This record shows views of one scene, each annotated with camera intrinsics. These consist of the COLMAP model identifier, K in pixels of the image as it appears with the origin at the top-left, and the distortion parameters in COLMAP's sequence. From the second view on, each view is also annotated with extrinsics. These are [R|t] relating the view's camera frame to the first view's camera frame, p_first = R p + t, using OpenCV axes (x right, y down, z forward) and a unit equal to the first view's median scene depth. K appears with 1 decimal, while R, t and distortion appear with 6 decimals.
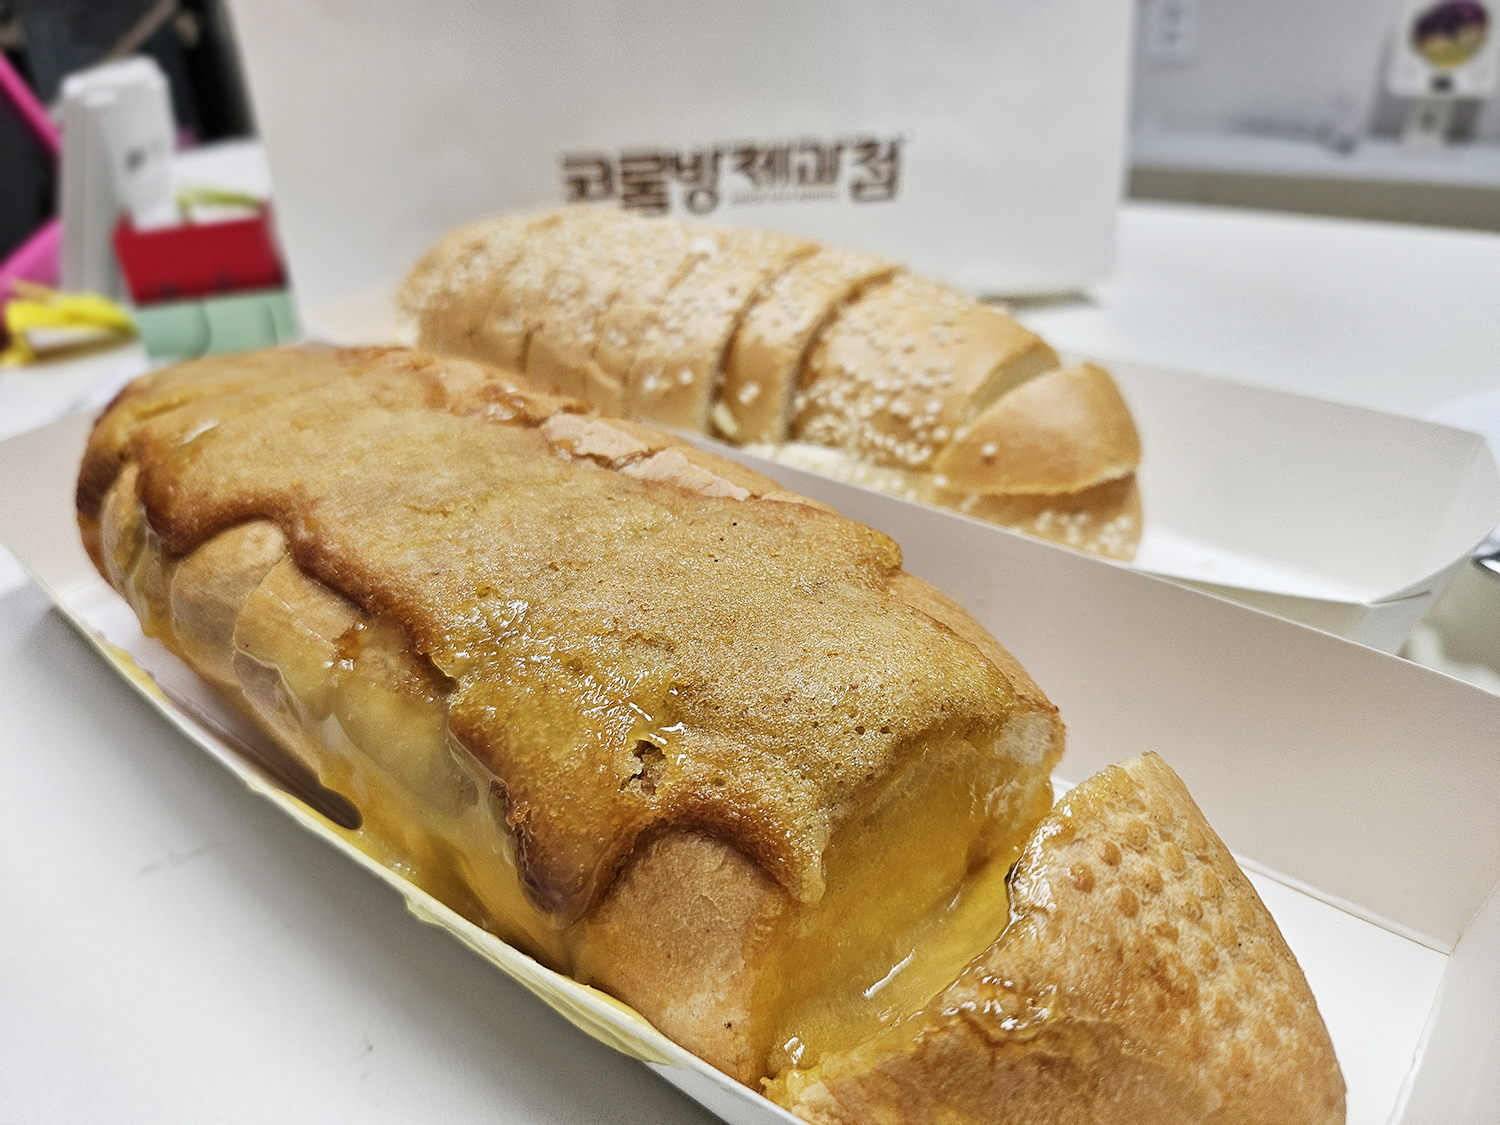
lens RADIAL K [[1363.7, 0, 750.0], [0, 1363.7, 562.5], [0, 0, 1]] dist [-0.018831, 0.000215]
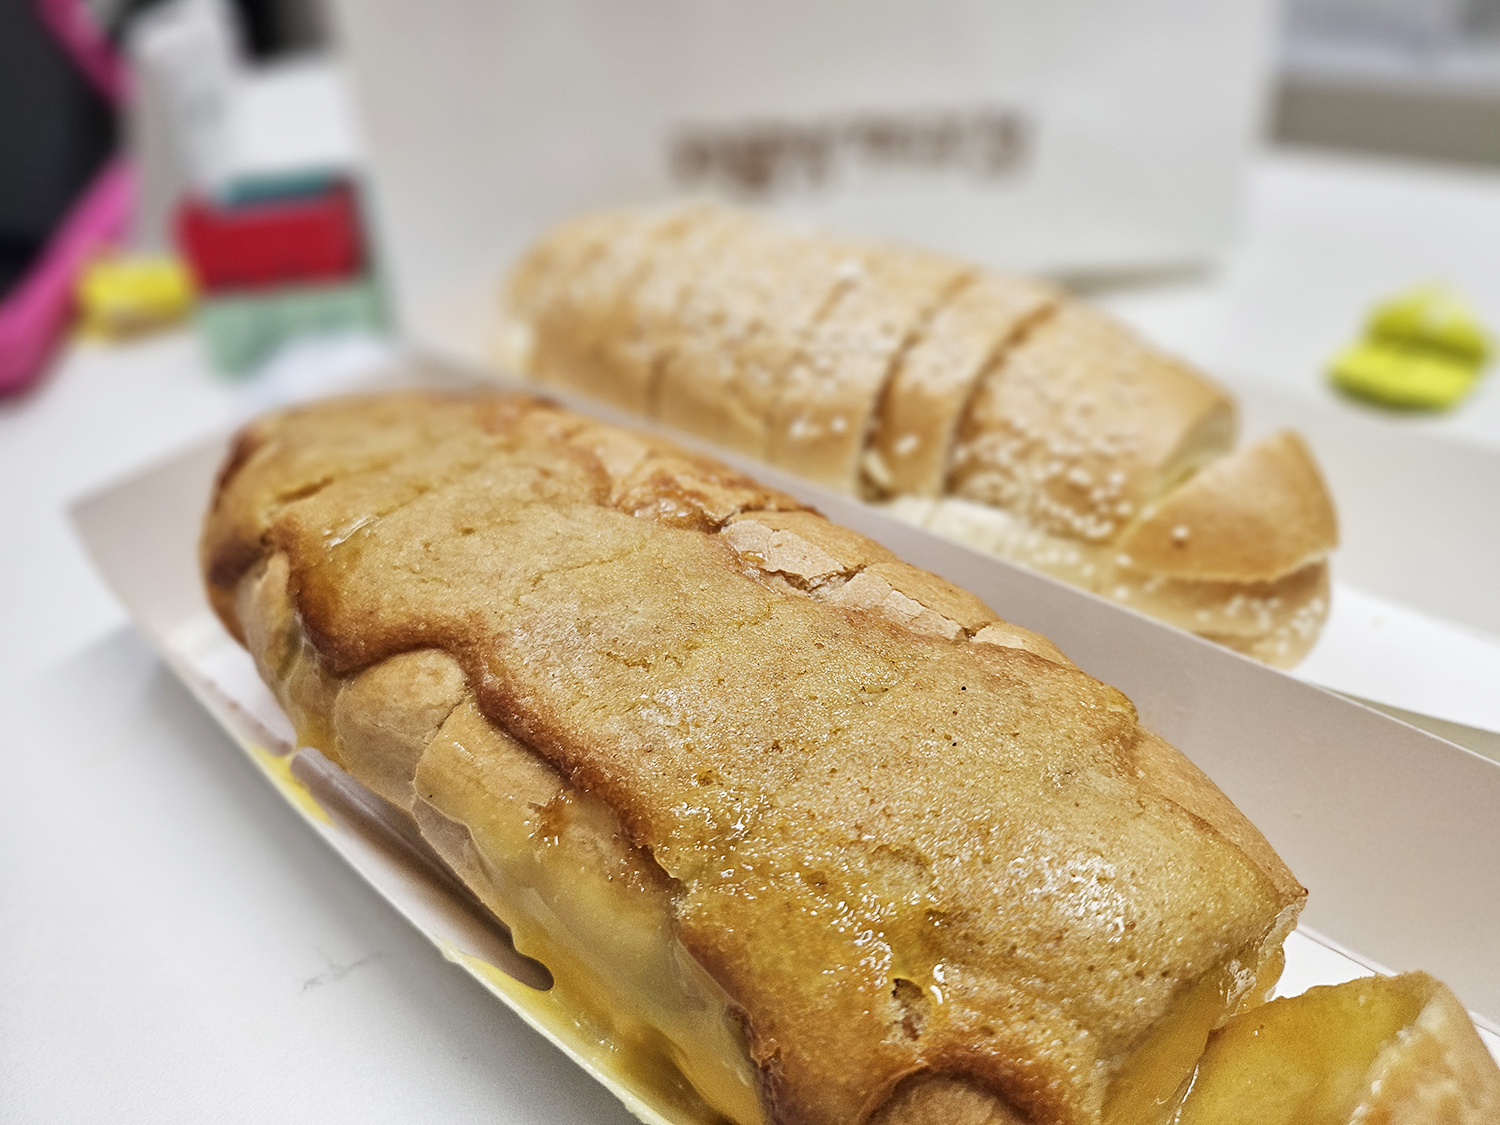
lens RADIAL K [[1363.7, 0, 750.0], [0, 1363.7, 562.5], [0, 0, 1]] dist [-0.018831, 0.000215]
pose [[0.999812, 0.011702, -0.015445, -0.126980], [-0.010230, 0.995692, 0.092153, -0.175150], [0.016457, -0.091977, 0.995625, 0.076007]]
